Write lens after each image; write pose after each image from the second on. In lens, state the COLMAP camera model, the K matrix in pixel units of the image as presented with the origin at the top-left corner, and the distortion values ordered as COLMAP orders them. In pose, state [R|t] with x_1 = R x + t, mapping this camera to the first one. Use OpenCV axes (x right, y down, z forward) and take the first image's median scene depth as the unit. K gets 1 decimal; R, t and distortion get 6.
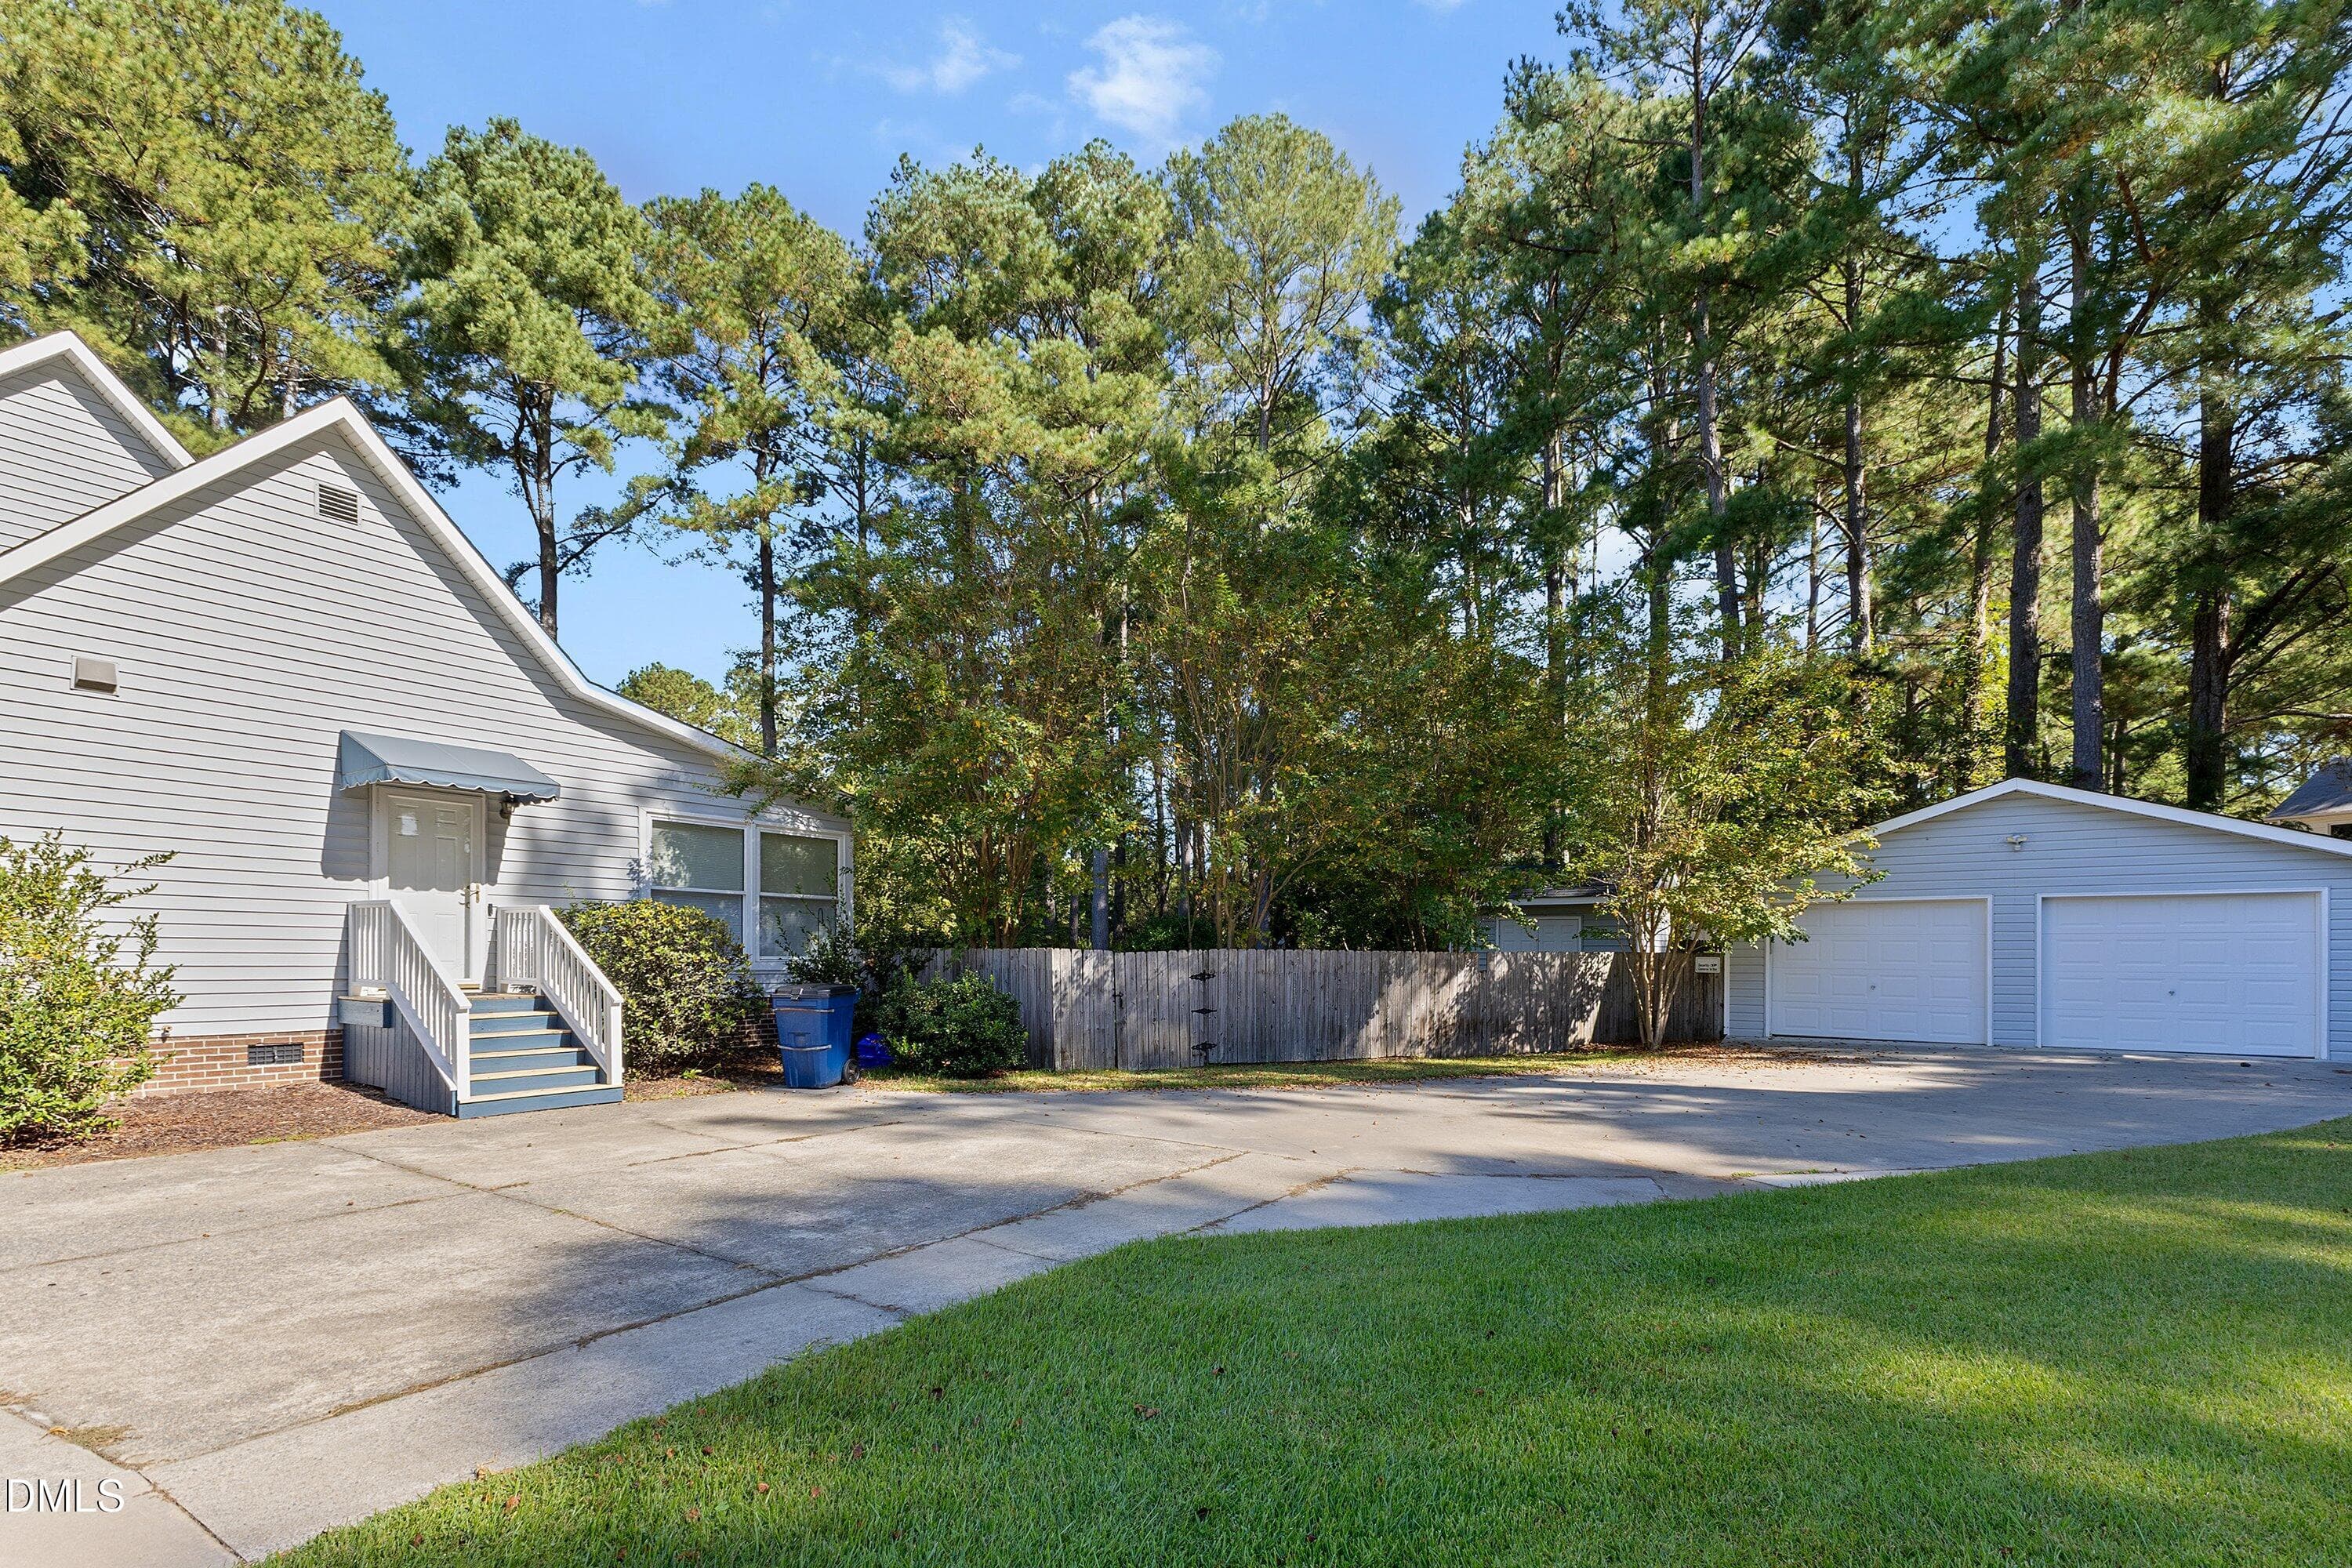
lens RADIAL K [[1183.1, 0, 1179.2], [0, 1183.1, 618.2], [0, 0, 1]] dist [0.003073, -0.000337]
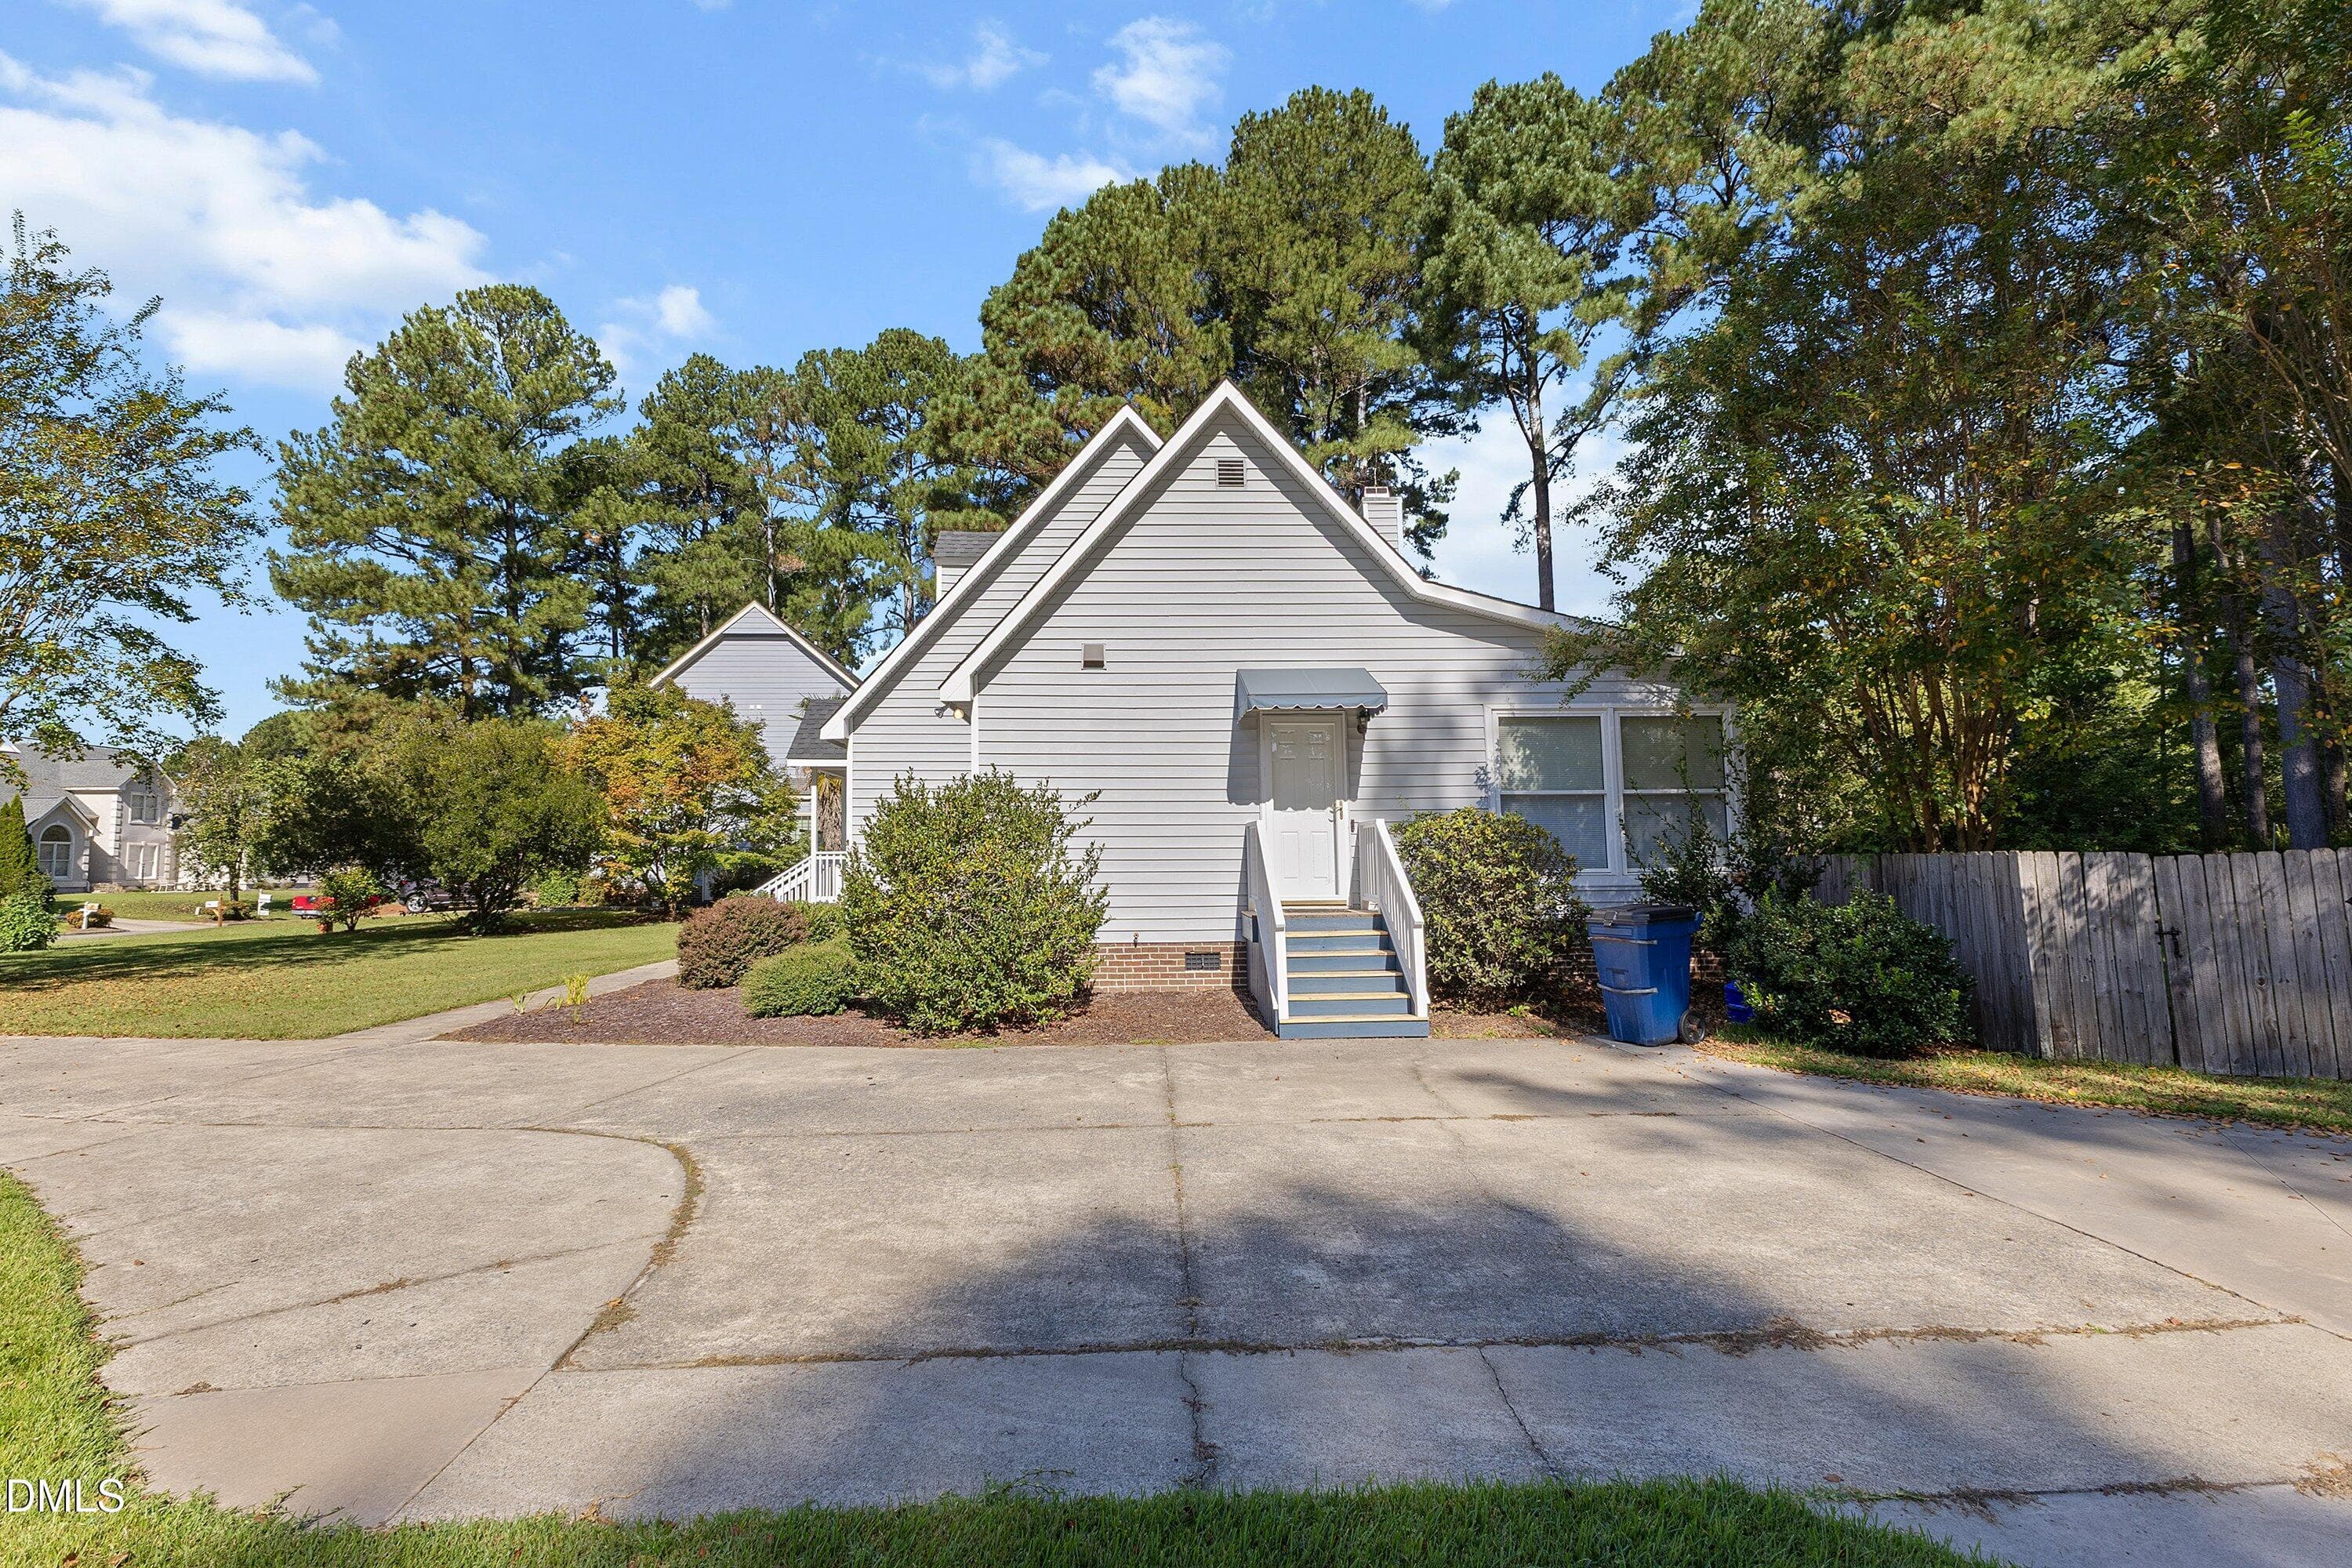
lens RADIAL K [[1183.1, 0, 1179.2], [0, 1183.1, 618.2], [0, 0, 1]] dist [0.003073, -0.000337]
pose [[0.568619, -0.181632, -0.802298, 0.161298], [0.243527, 0.968768, -0.046723, 0.095504], [0.785727, -0.168814, 0.595092, 0.351480]]
